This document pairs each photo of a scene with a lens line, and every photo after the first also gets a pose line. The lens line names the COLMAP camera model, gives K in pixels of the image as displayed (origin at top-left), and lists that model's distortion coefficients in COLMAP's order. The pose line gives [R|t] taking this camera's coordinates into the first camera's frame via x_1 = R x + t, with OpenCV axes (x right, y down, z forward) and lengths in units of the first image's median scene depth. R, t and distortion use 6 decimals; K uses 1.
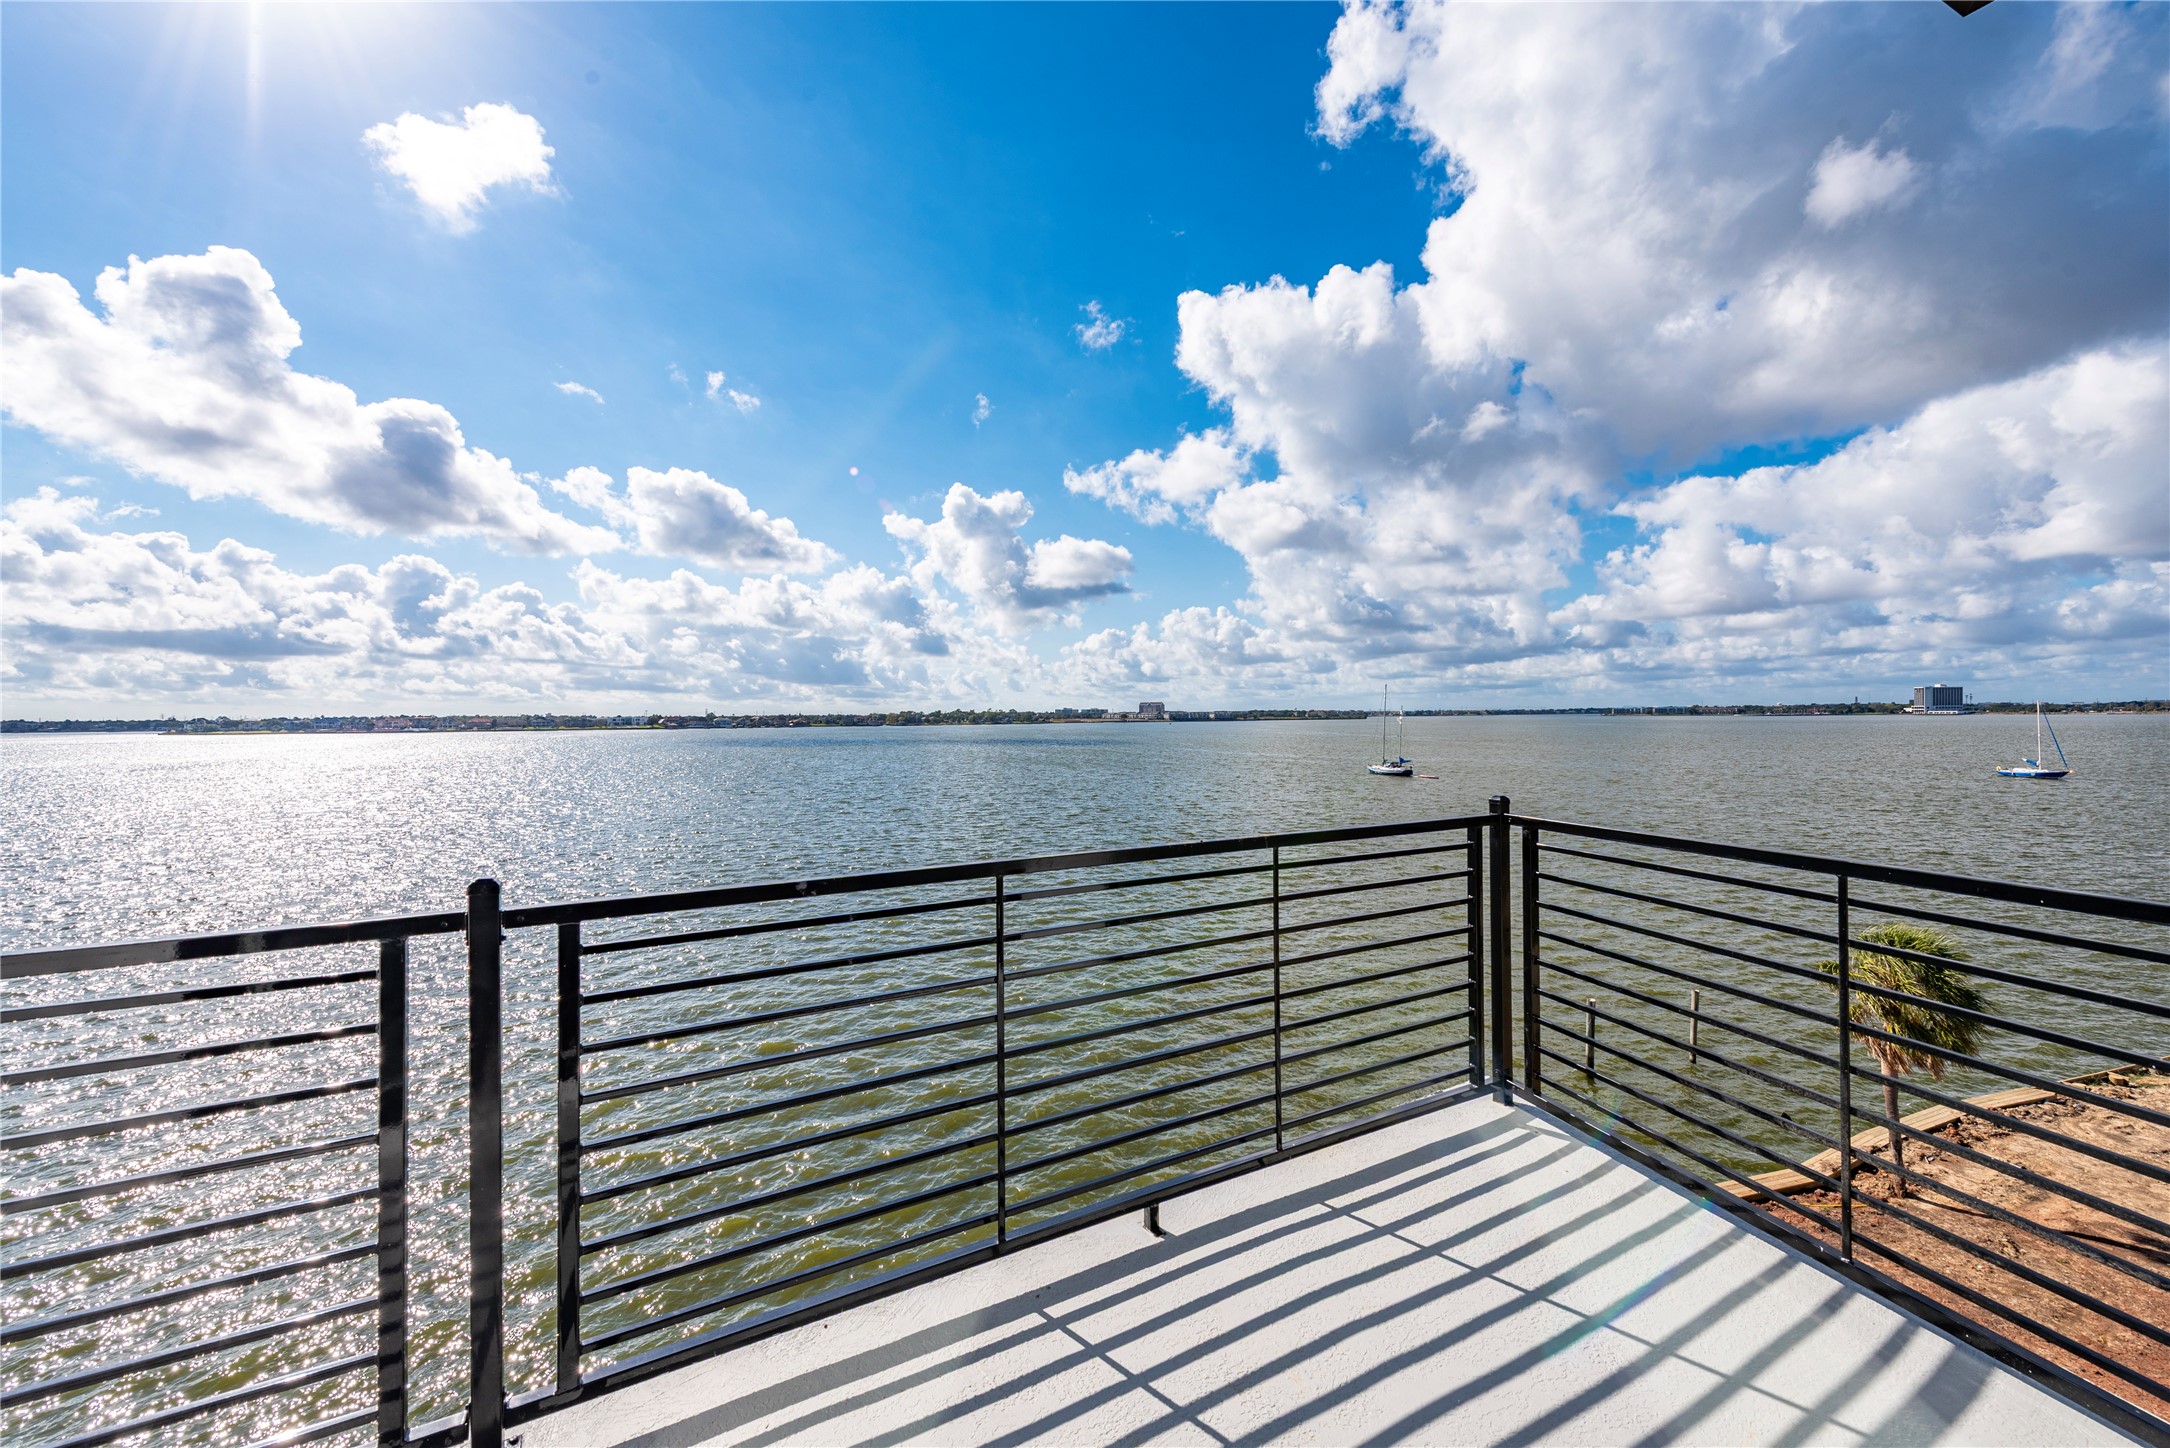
lens RADIAL K [[863.1, 0, 1054.9], [0, 863.1, 734.8], [0, 0, 1]] dist [0.015067, -0.000158]
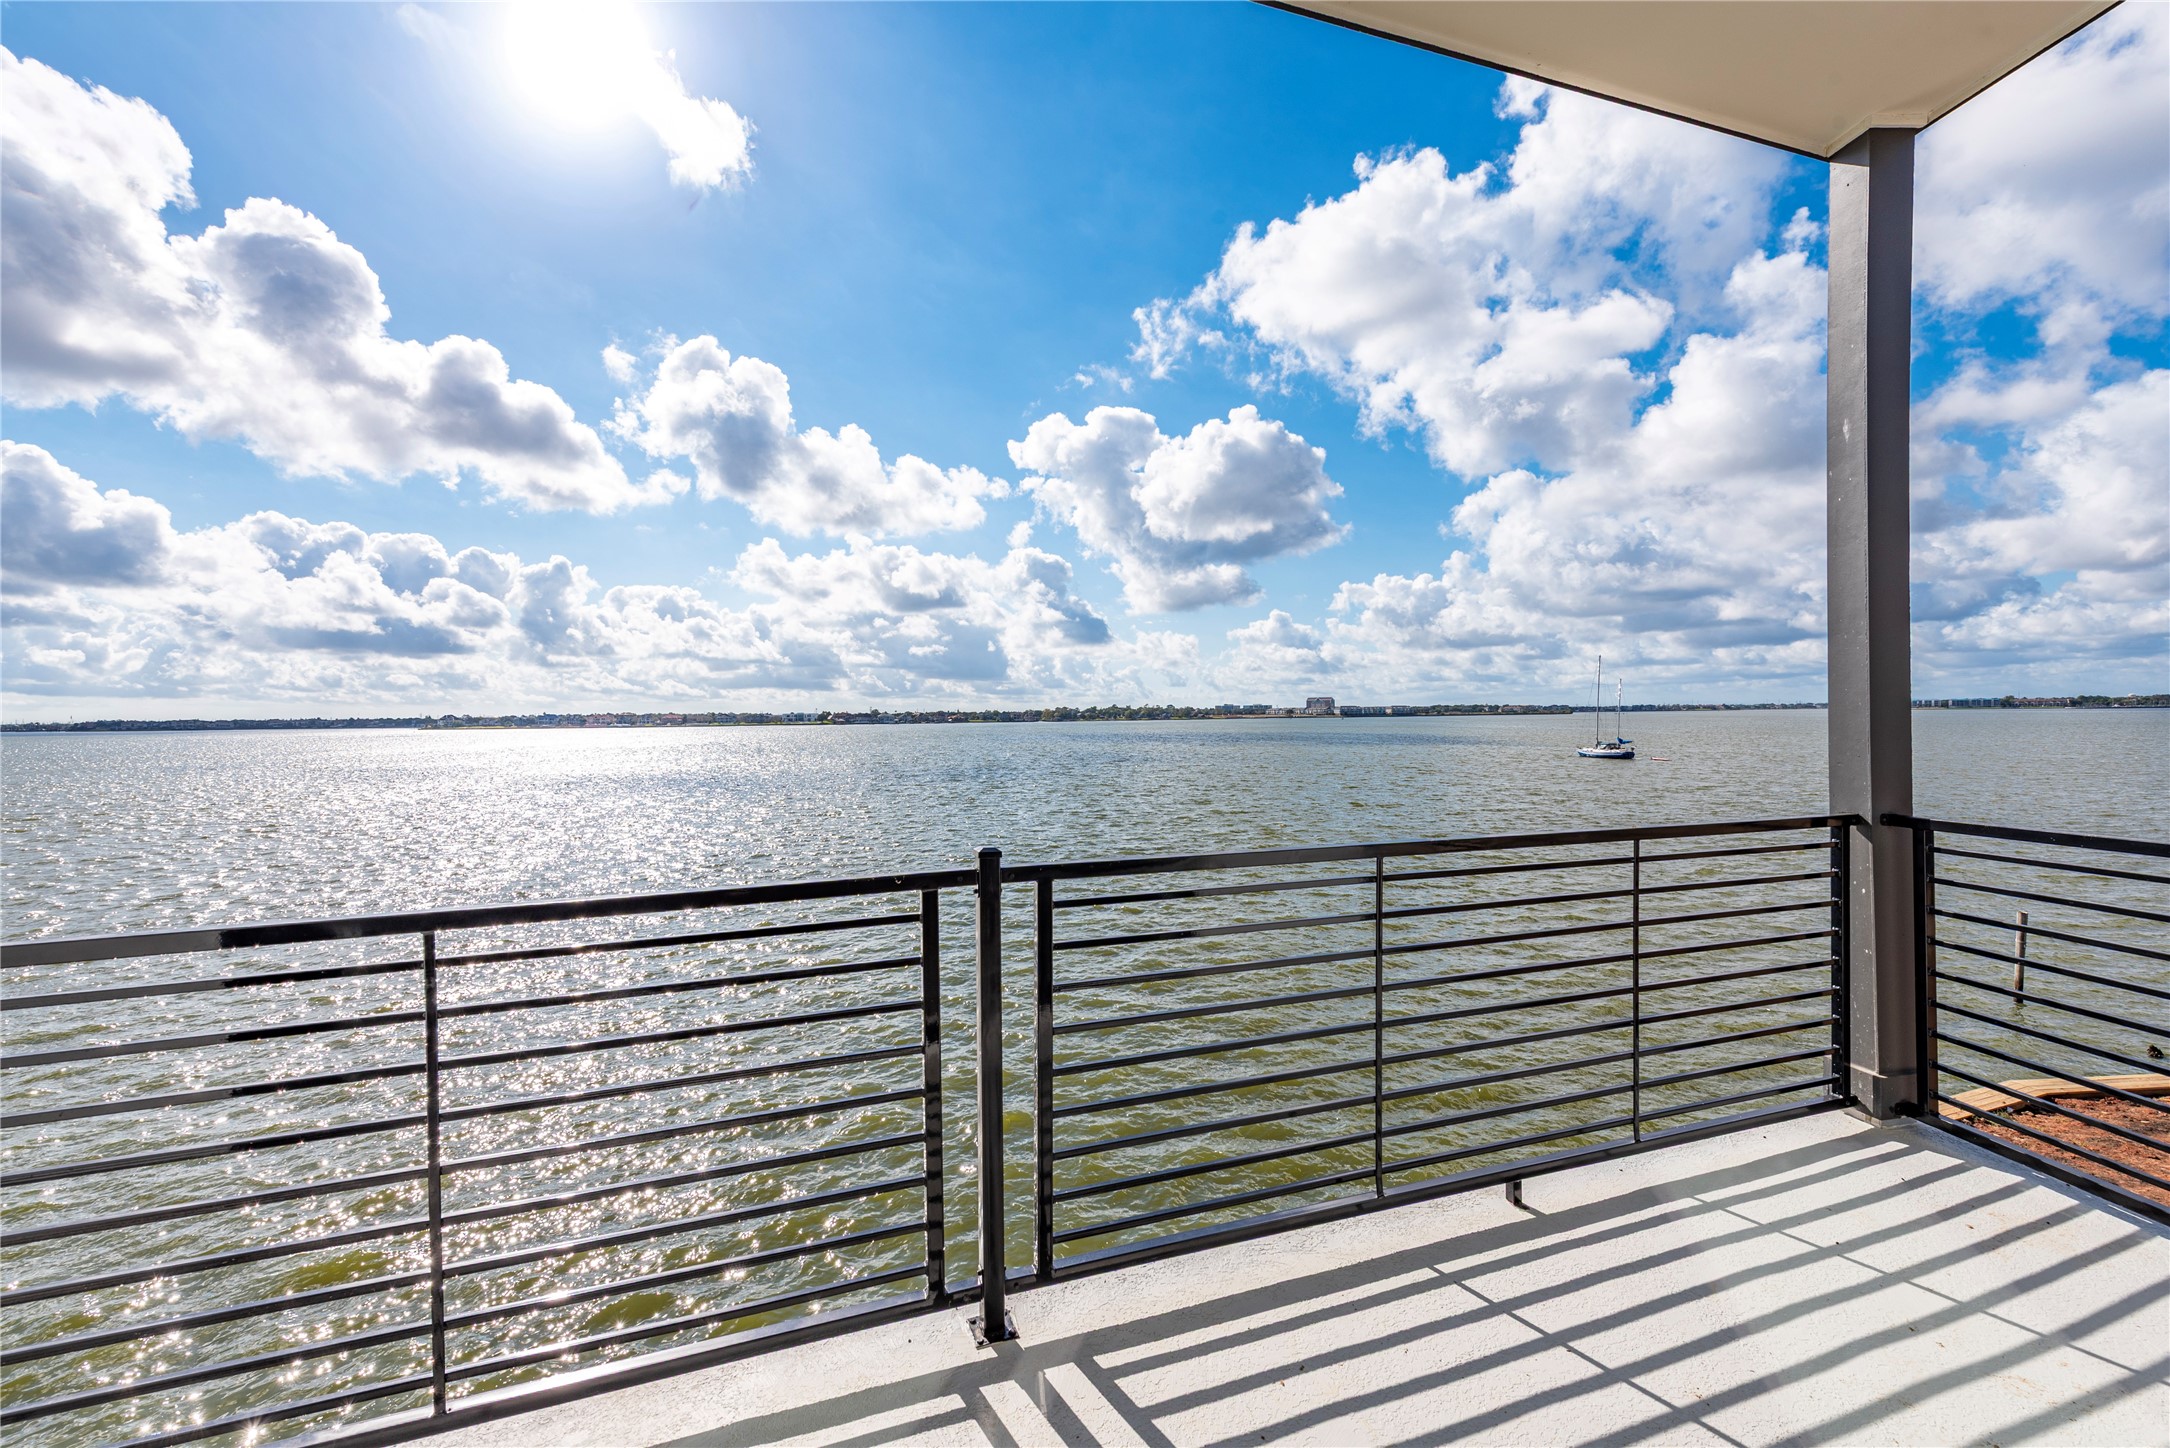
lens RADIAL K [[881.4, 0, 1055.2], [0, 881.4, 741.1], [0, 0, 1]] dist [0.008956, -0.001499]
pose [[0.984057, 0.004043, -0.177805, -0.232833], [-0.002026, 0.999932, 0.011522, 0.007440], [0.177840, -0.010978, 0.983998, -0.124327]]
